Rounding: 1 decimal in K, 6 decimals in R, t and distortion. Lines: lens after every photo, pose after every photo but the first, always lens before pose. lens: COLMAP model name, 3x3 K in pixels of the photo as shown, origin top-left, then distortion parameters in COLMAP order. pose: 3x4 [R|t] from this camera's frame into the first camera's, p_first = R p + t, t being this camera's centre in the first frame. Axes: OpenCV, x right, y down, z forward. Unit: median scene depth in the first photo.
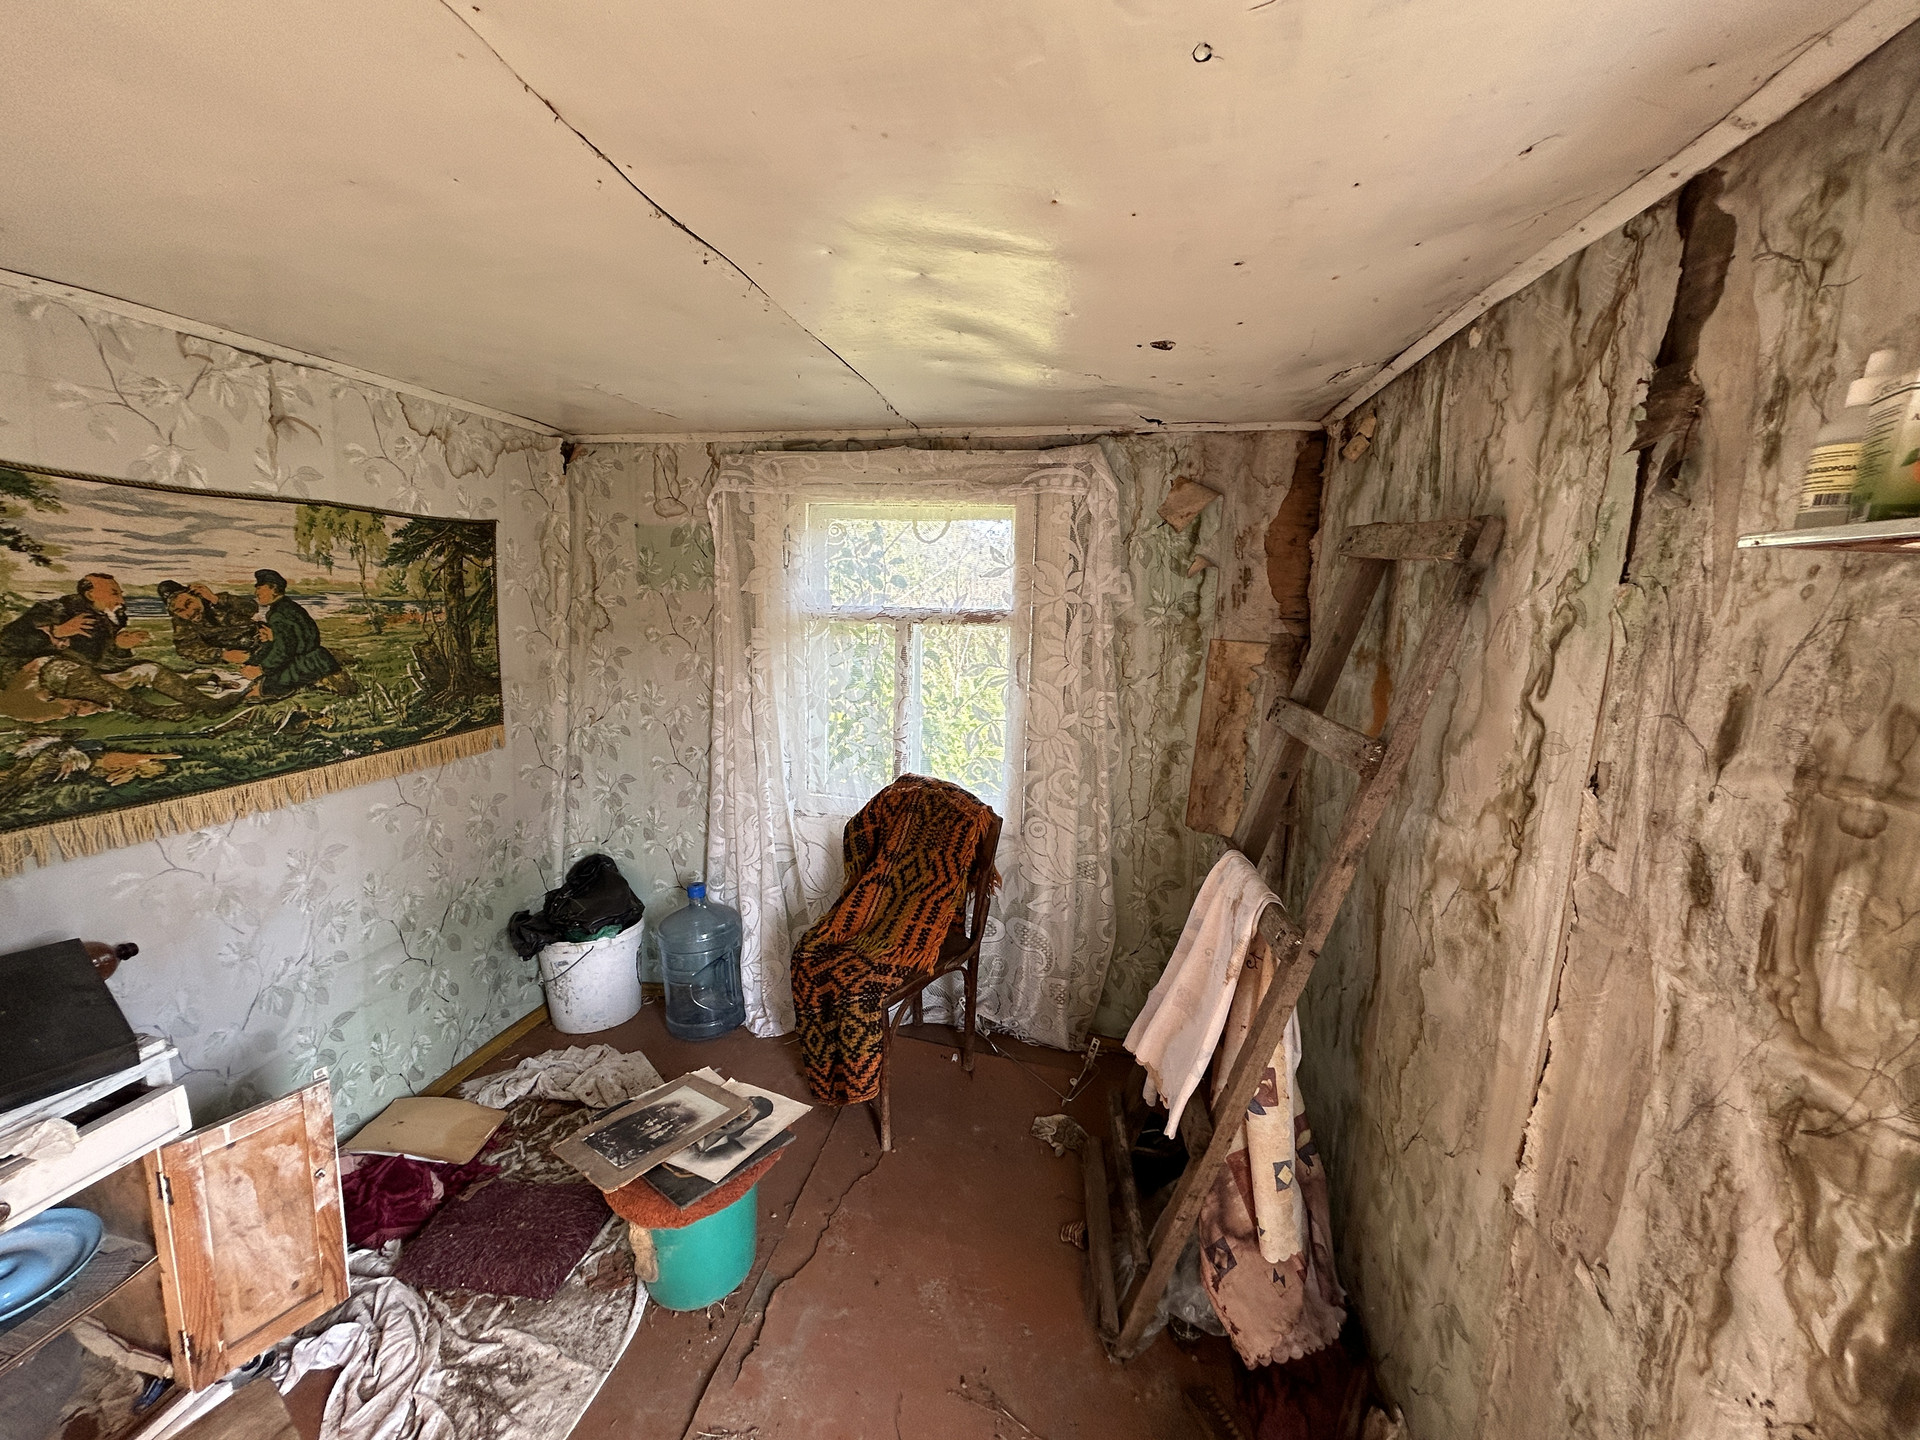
lens RADIAL K [[768.5, 0, 955.8], [0, 768.5, 724.3], [0, 0, 1]] dist [-0.002395, -0.000234]
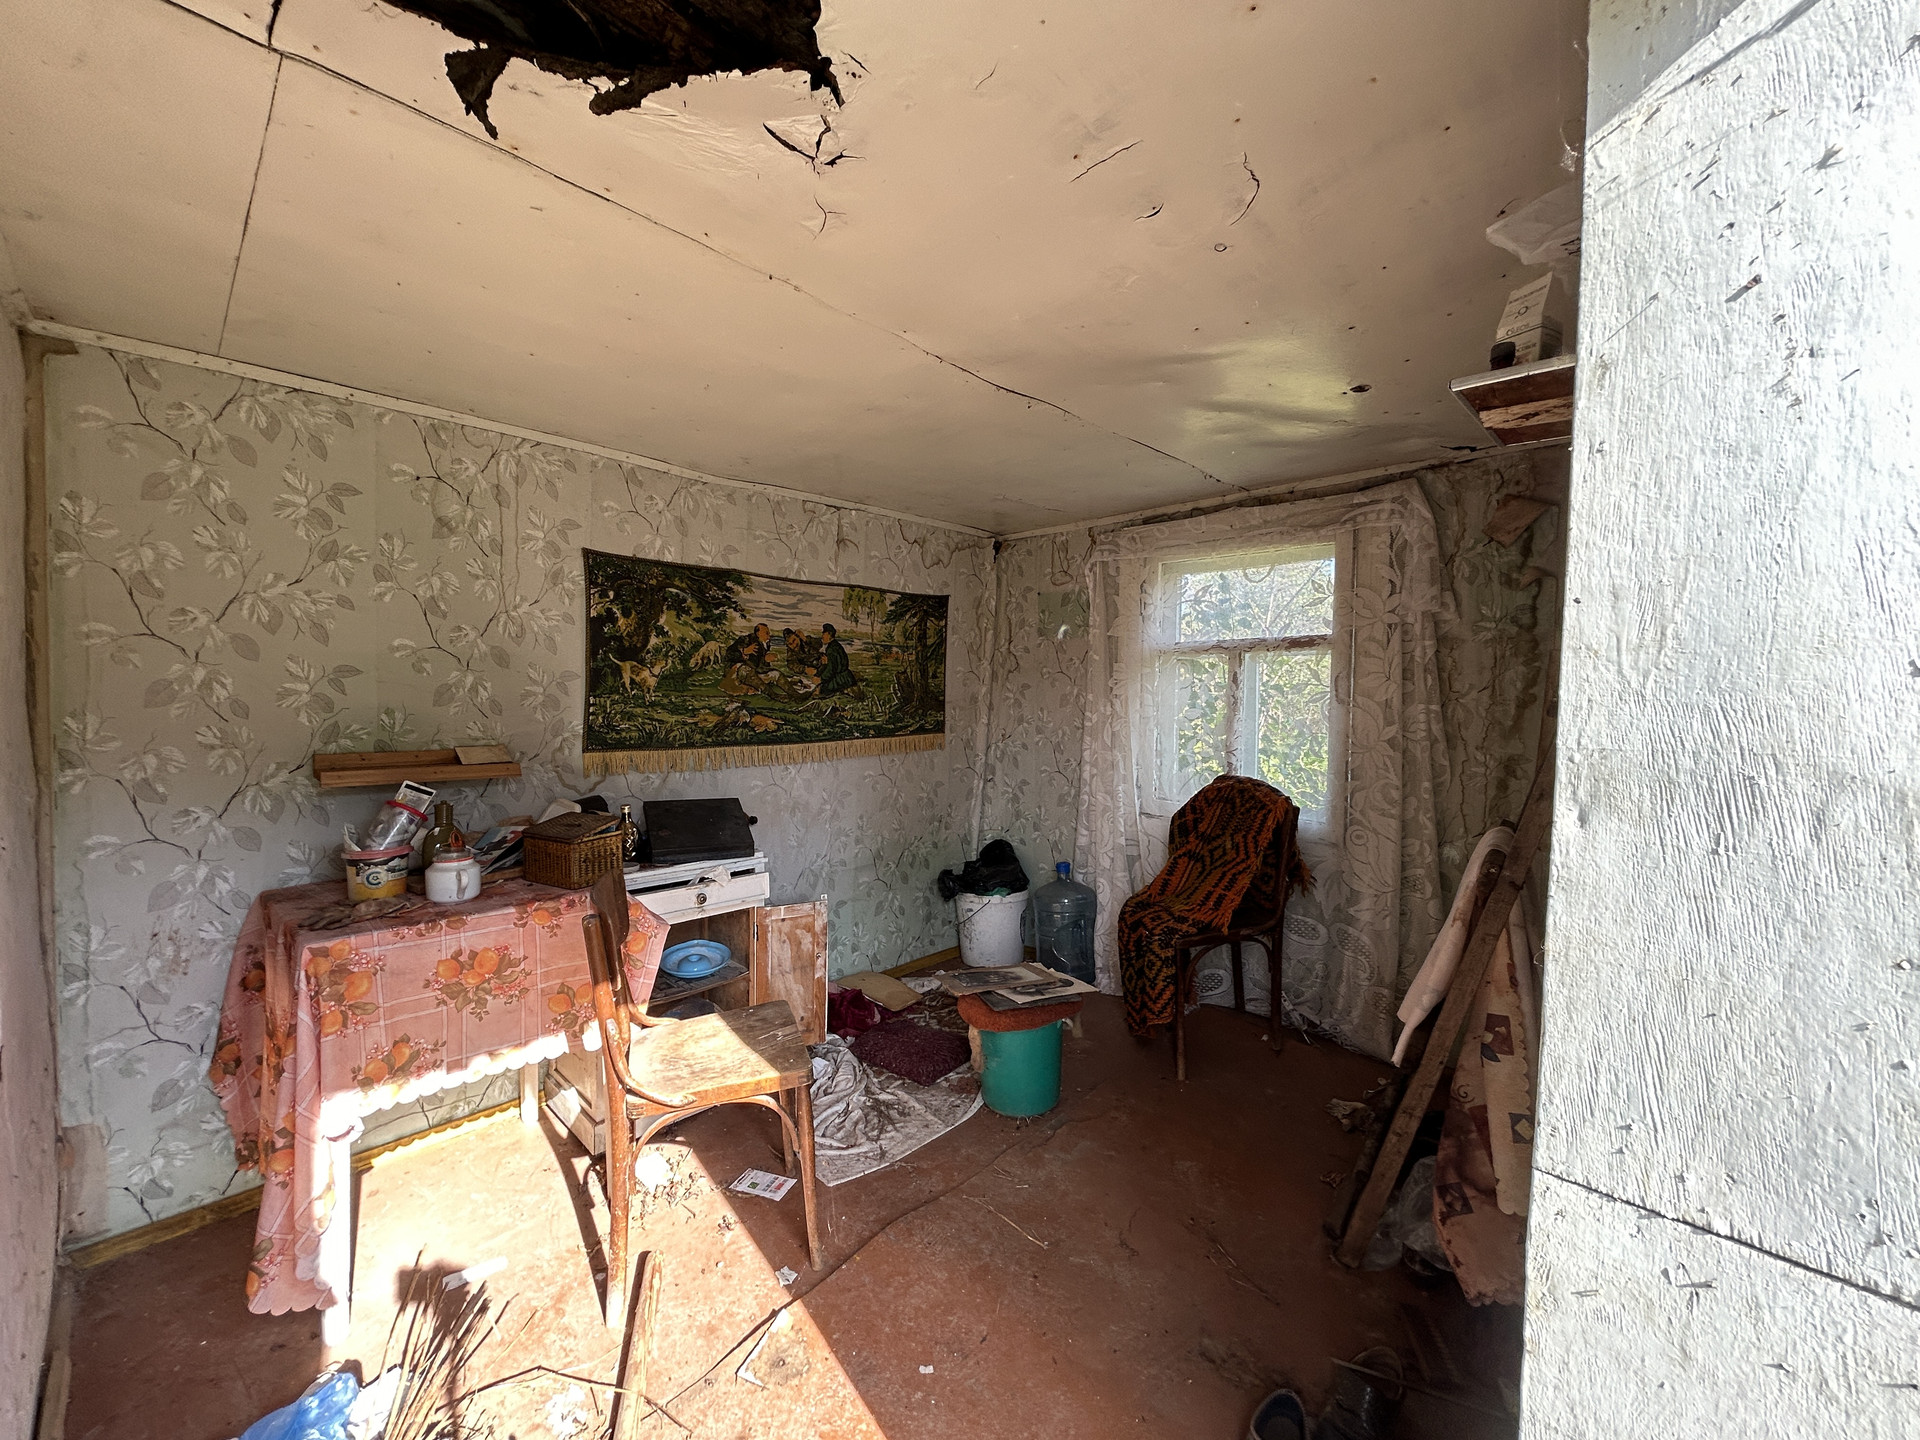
lens RADIAL K [[768.5, 0, 955.8], [0, 768.5, 724.3], [0, 0, 1]] dist [-0.002395, -0.000234]
pose [[0.840383, 0.002727, -0.541986, 0.228770], [-0.070719, 0.991990, -0.104664, 0.141858], [0.537360, 0.126287, 0.833844, -0.214125]]
